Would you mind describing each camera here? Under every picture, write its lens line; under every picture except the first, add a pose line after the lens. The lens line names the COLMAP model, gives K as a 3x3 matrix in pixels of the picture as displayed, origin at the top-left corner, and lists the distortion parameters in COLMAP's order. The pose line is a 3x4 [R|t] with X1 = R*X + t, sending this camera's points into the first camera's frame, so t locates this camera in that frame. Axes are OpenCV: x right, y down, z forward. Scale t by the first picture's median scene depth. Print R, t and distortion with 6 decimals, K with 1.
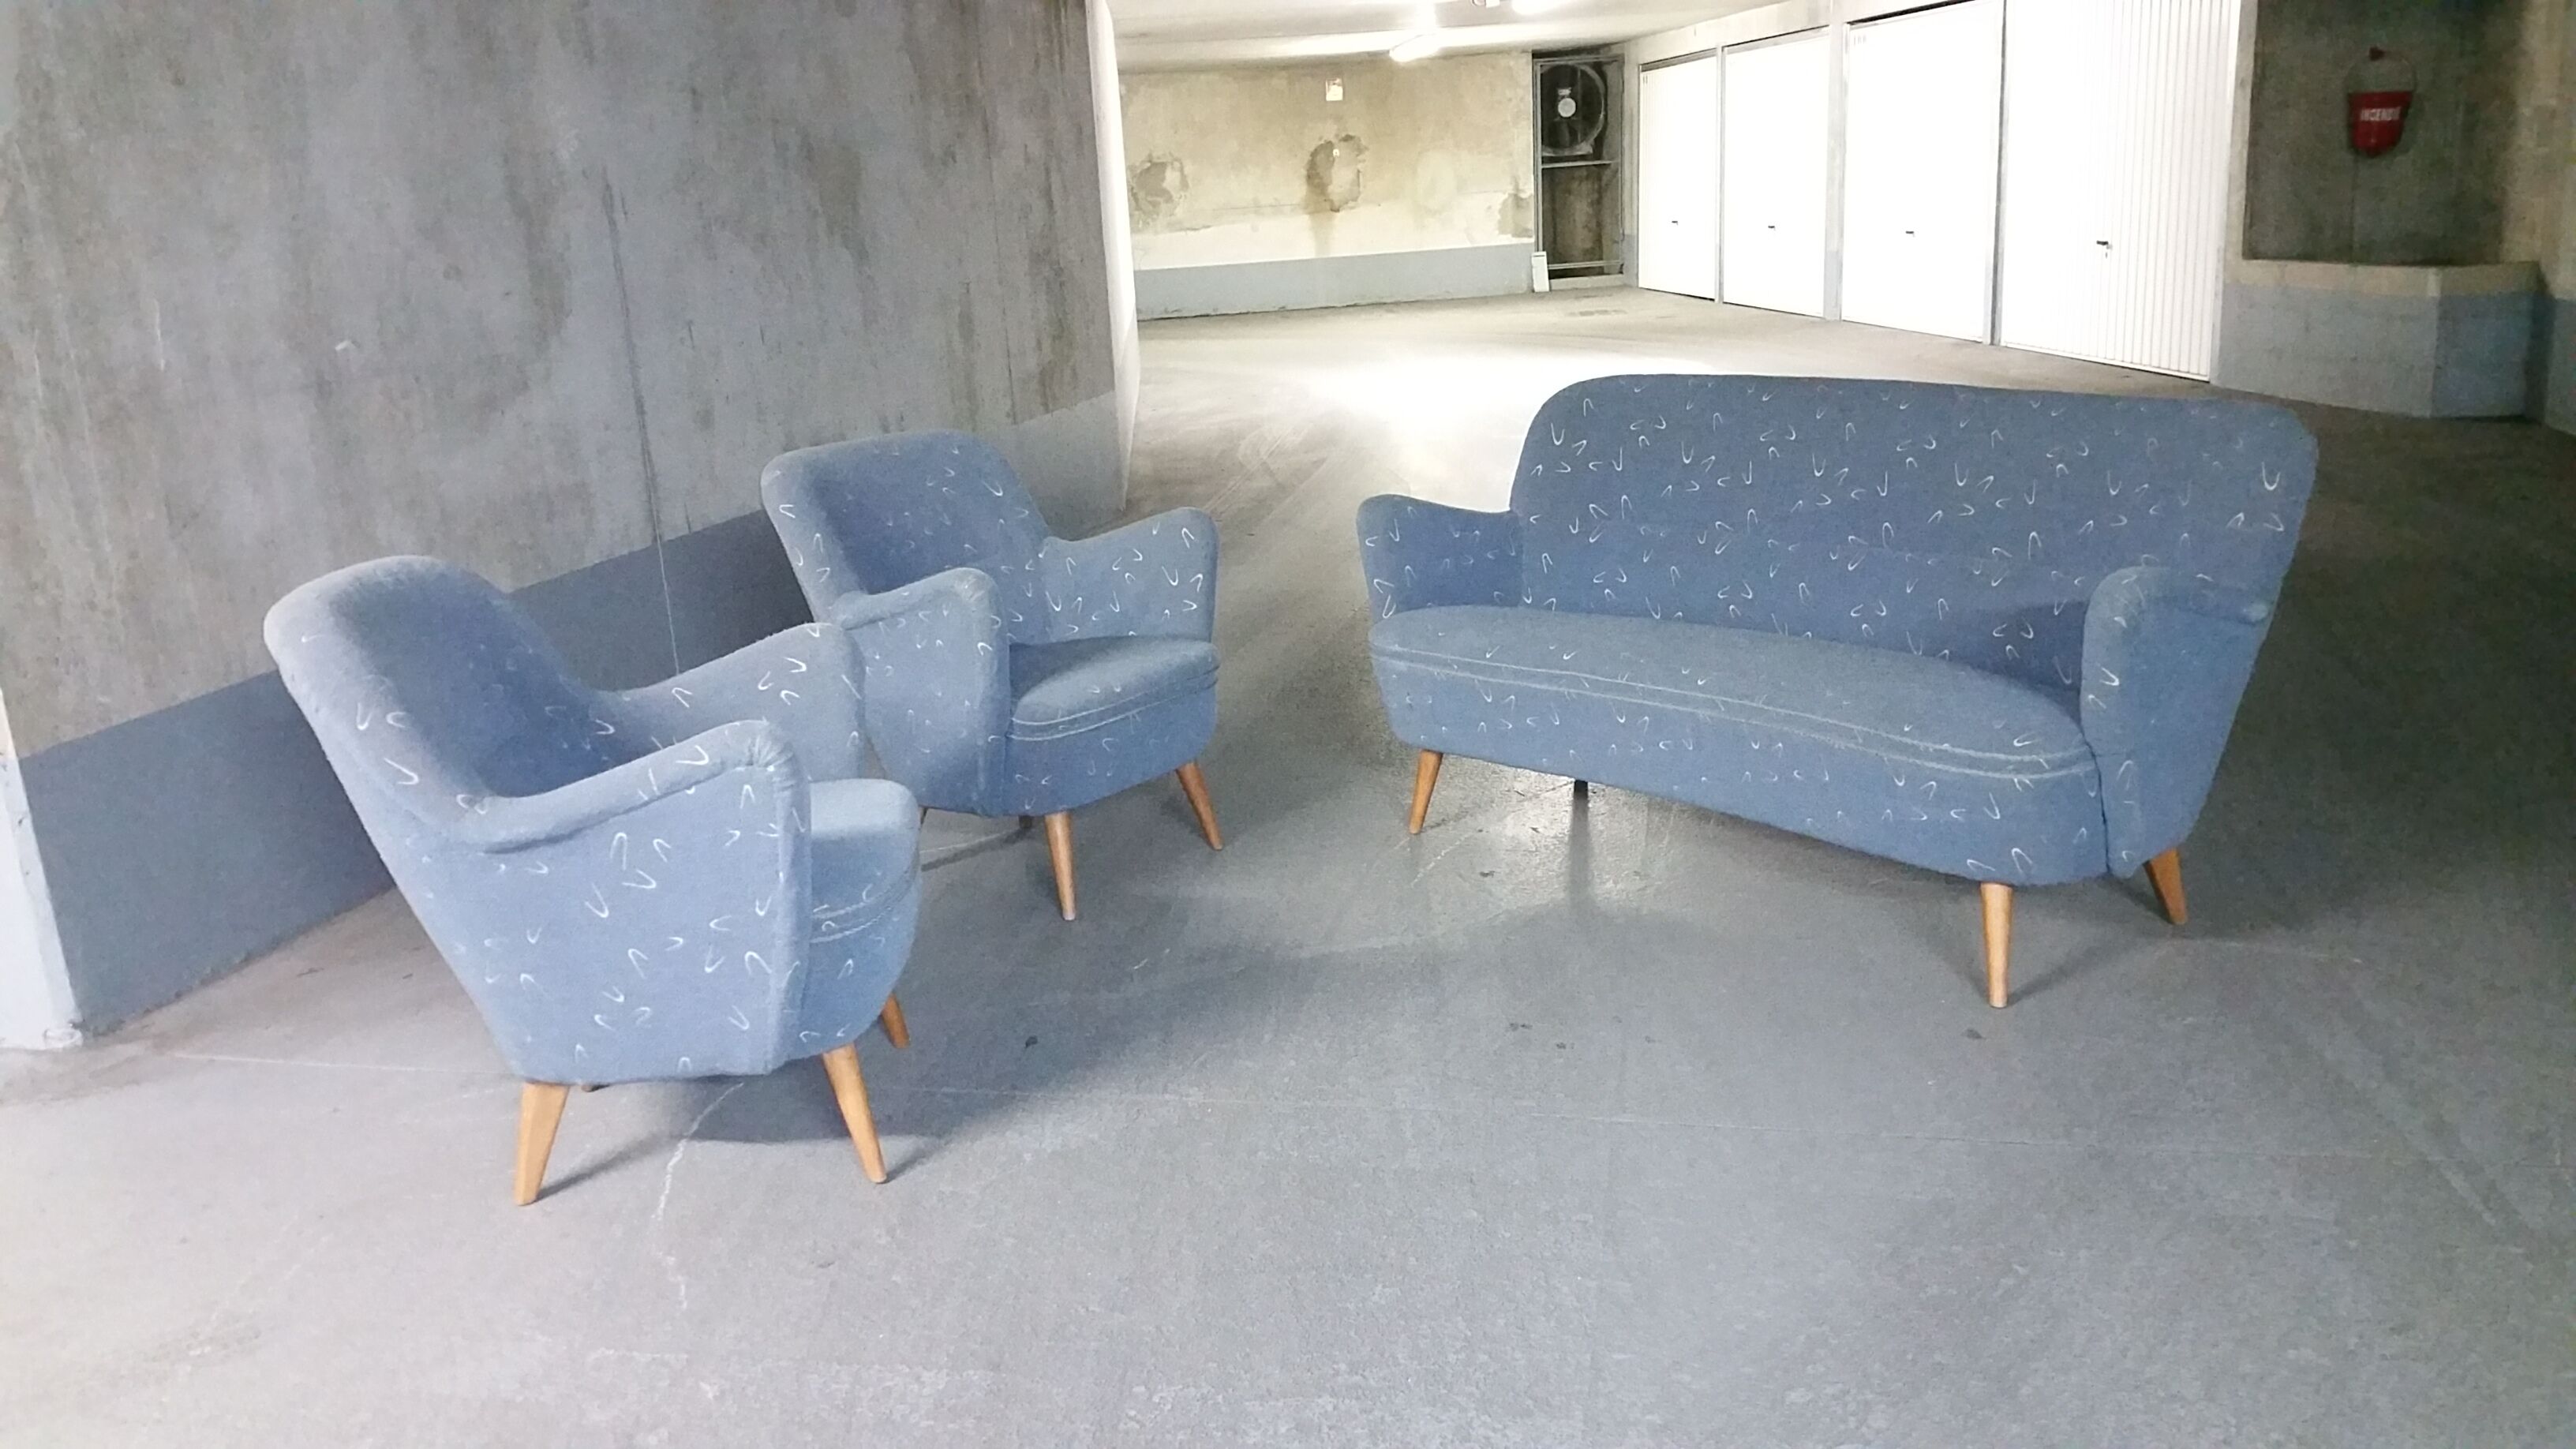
lens RADIAL K [[2142.5, 0, 1261.6], [0, 2142.5, 749.9], [0, 0, 1]] dist [0.161975, -0.329474]
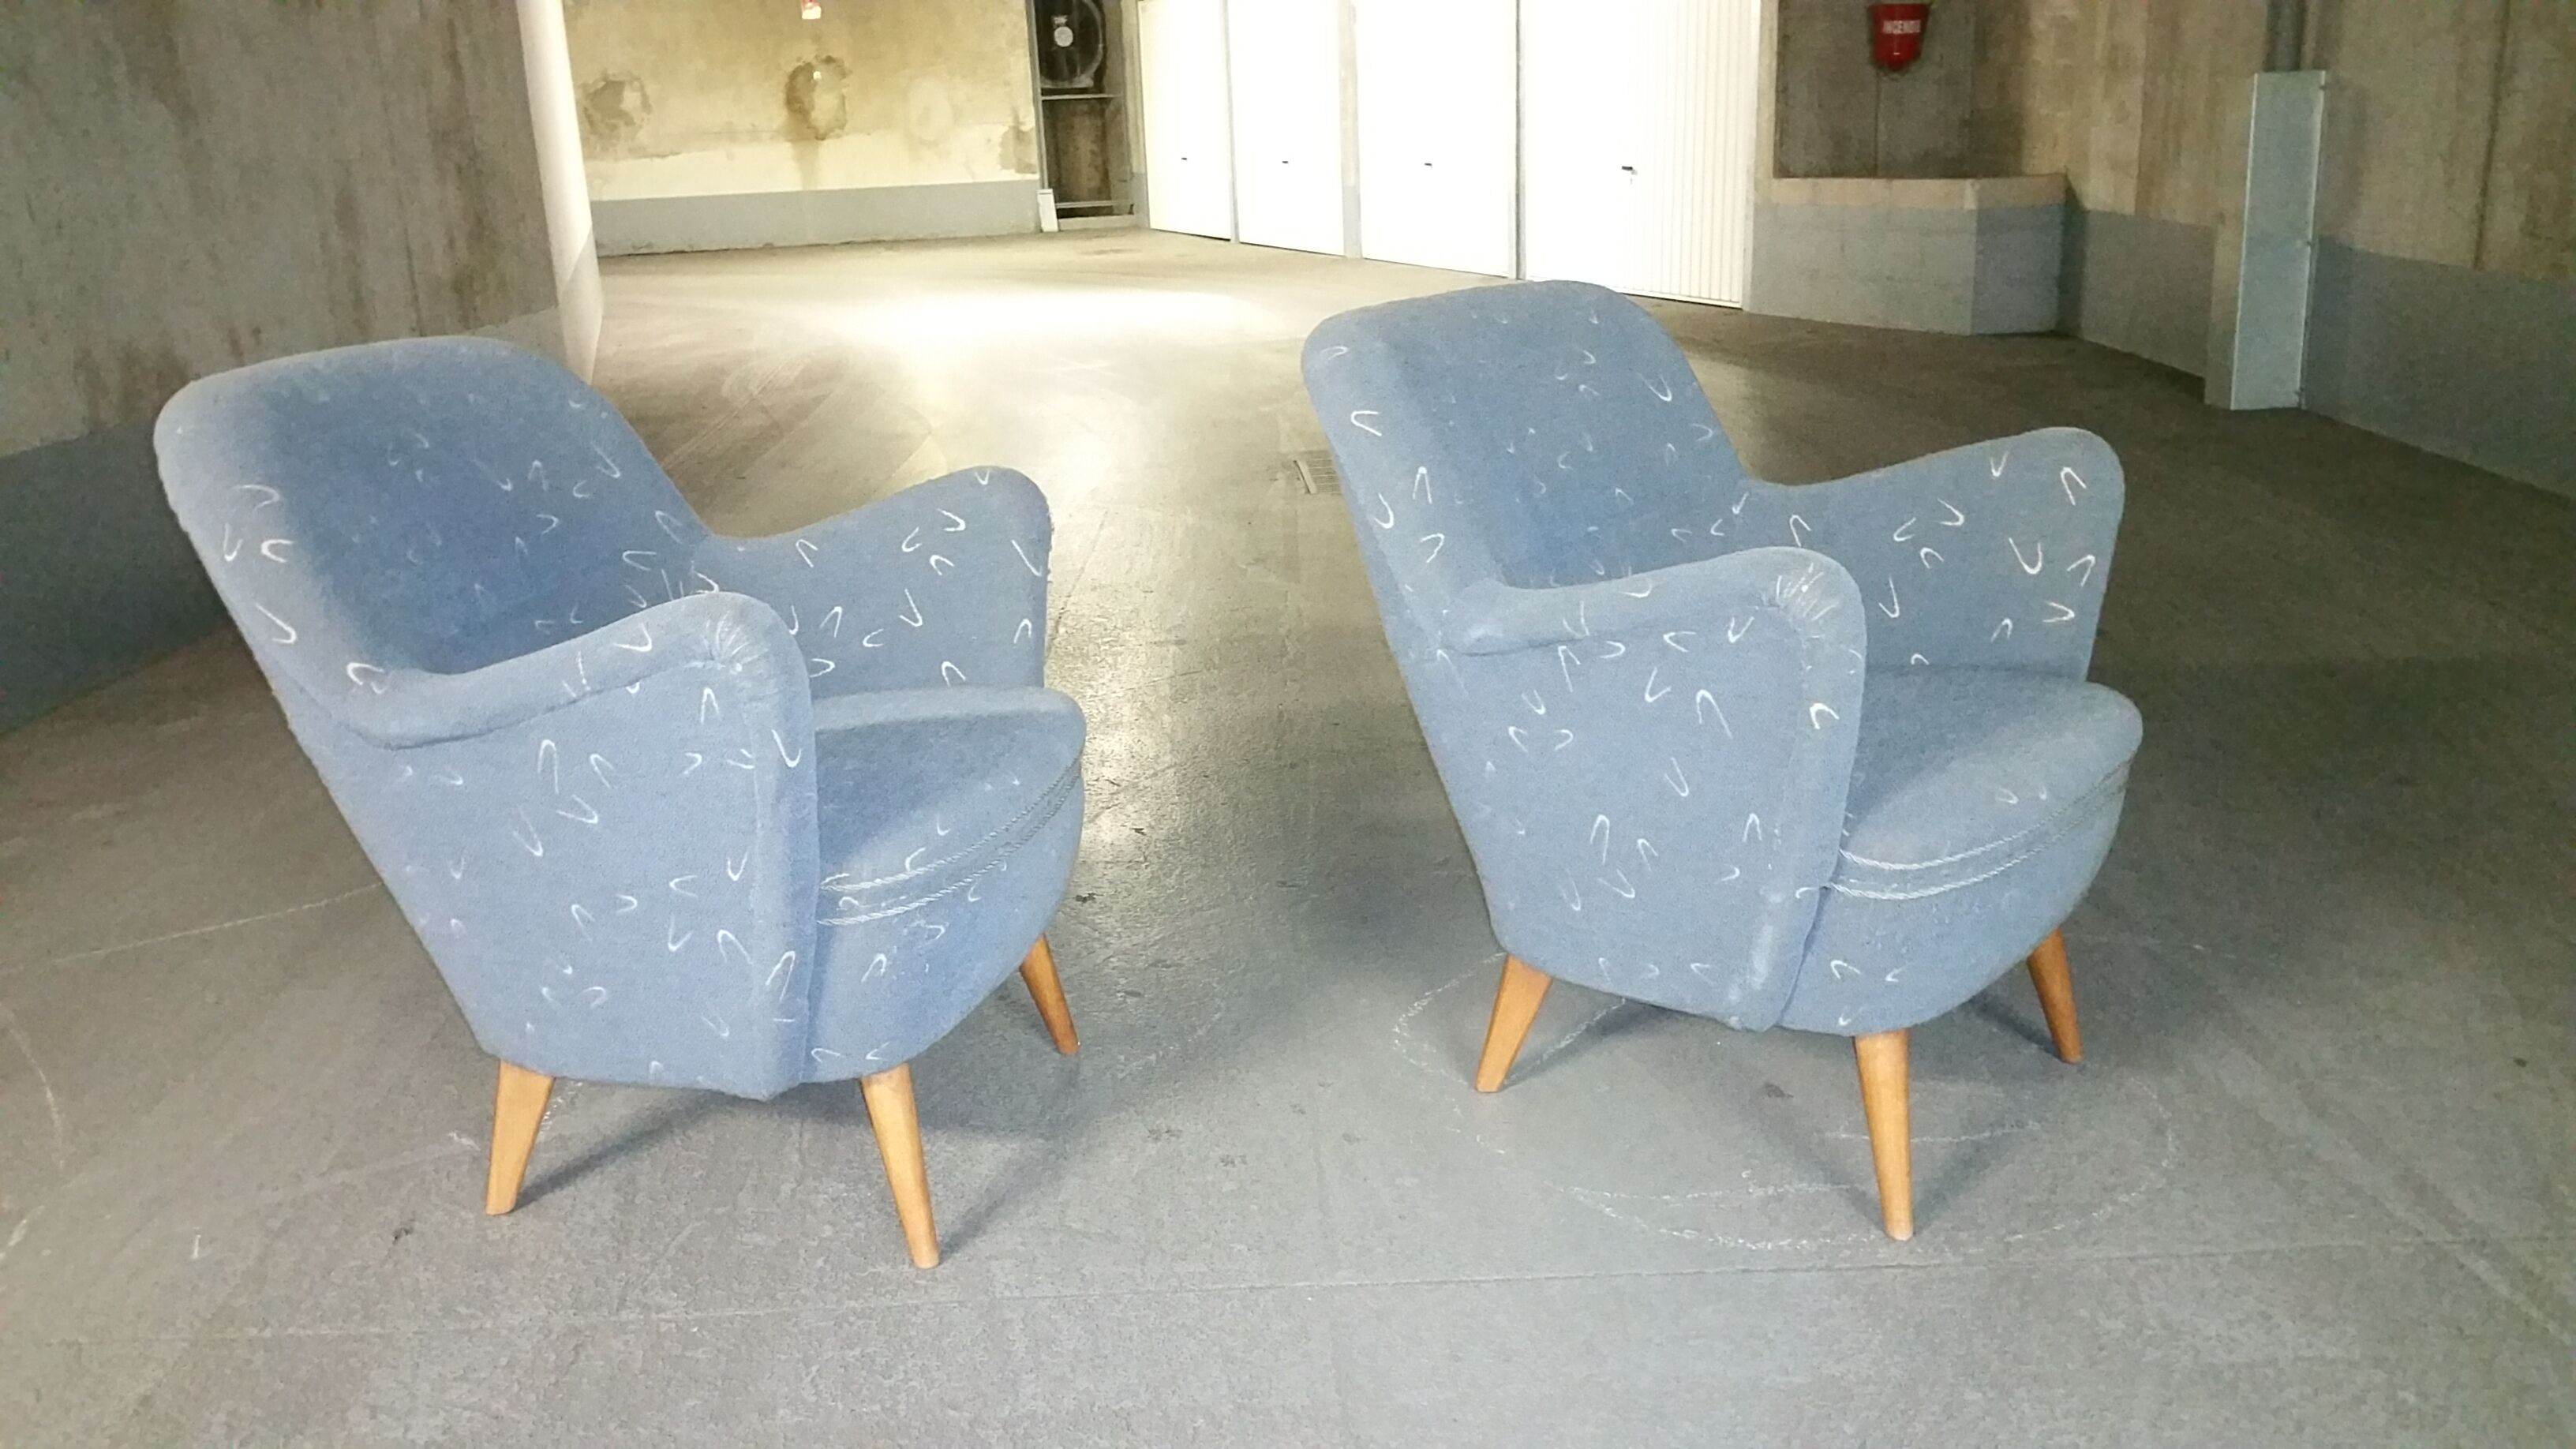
lens RADIAL K [[2122.7, 0, 1294.3], [0, 2122.7, 756.8], [0, 0, 1]] dist [0.164523, -0.362393]
pose [[0.970783, -0.053885, 0.233830, 0.003114], [0.049020, 0.998444, 0.026574, -0.003914], [-0.234898, -0.014335, 0.971914, 0.149109]]
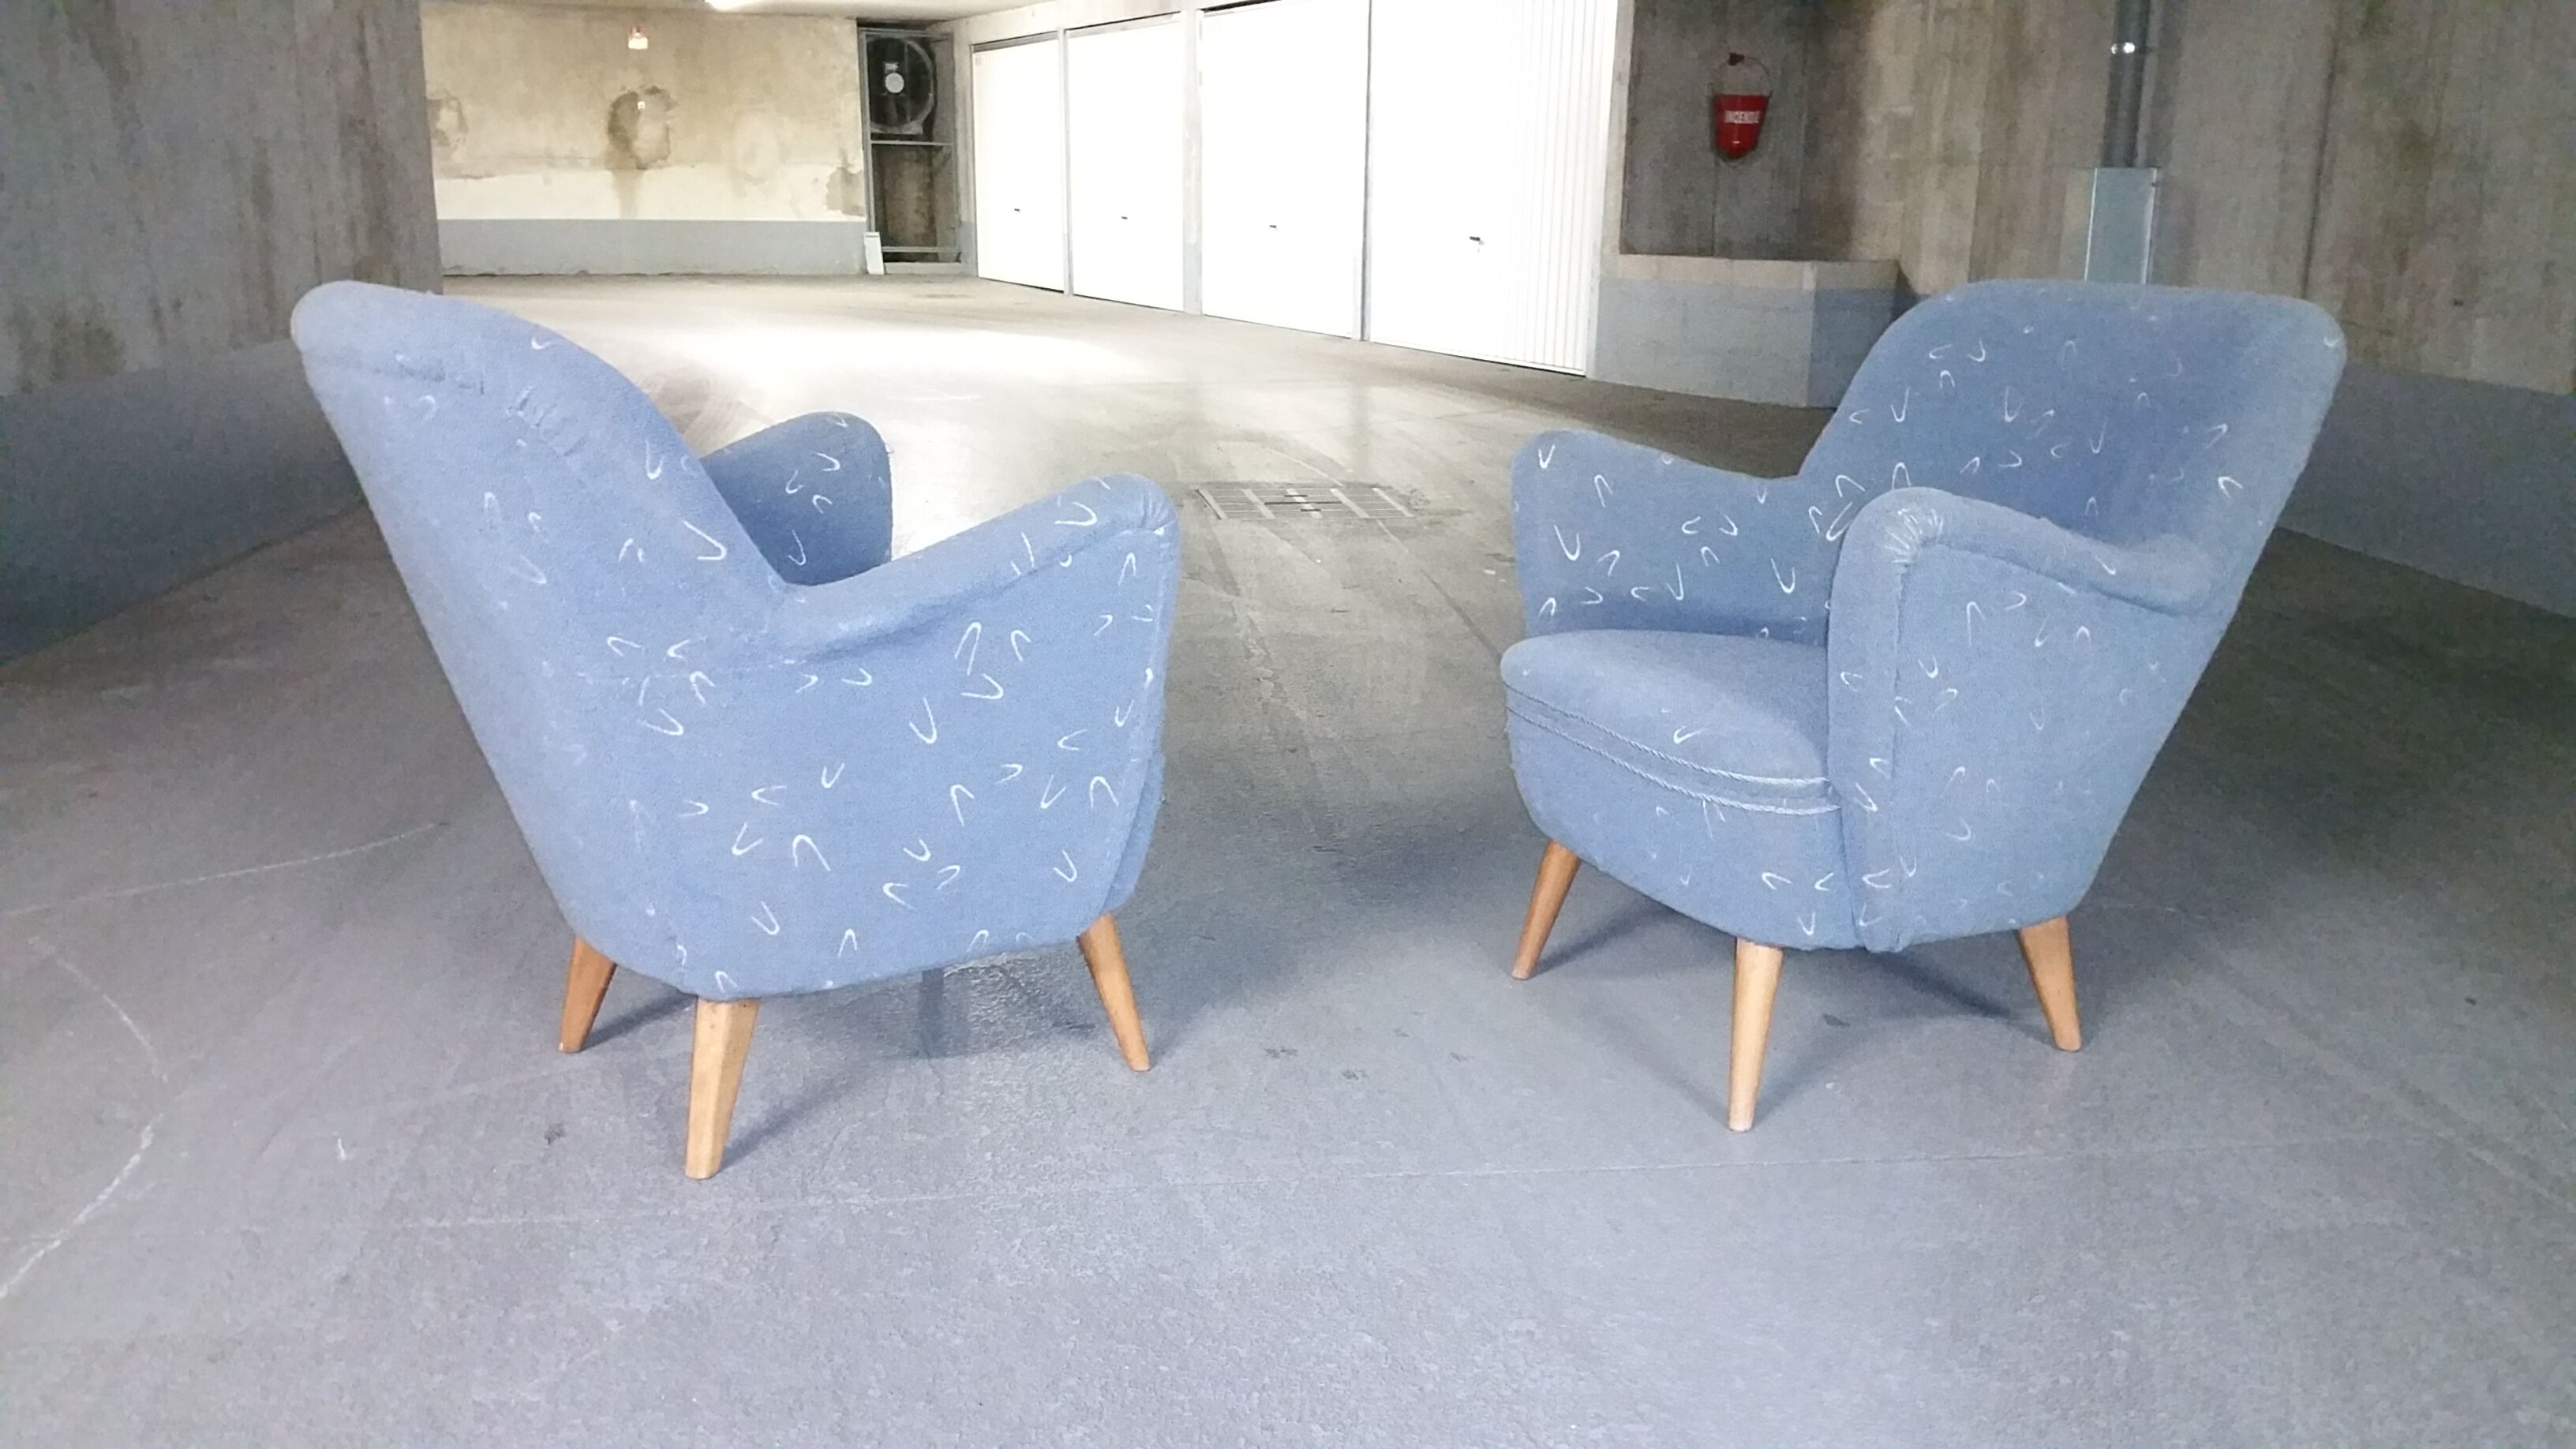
lens RADIAL K [[2115.7, 0, 1321.5], [0, 2115.7, 757.8], [0, 0, 1]] dist [0.162149, -0.344381]
pose [[0.936509, -0.022621, 0.349912, -0.053902], [0.024403, 0.999702, -0.000684, 0.013369], [-0.349792, 0.009180, 0.936782, 0.145496]]
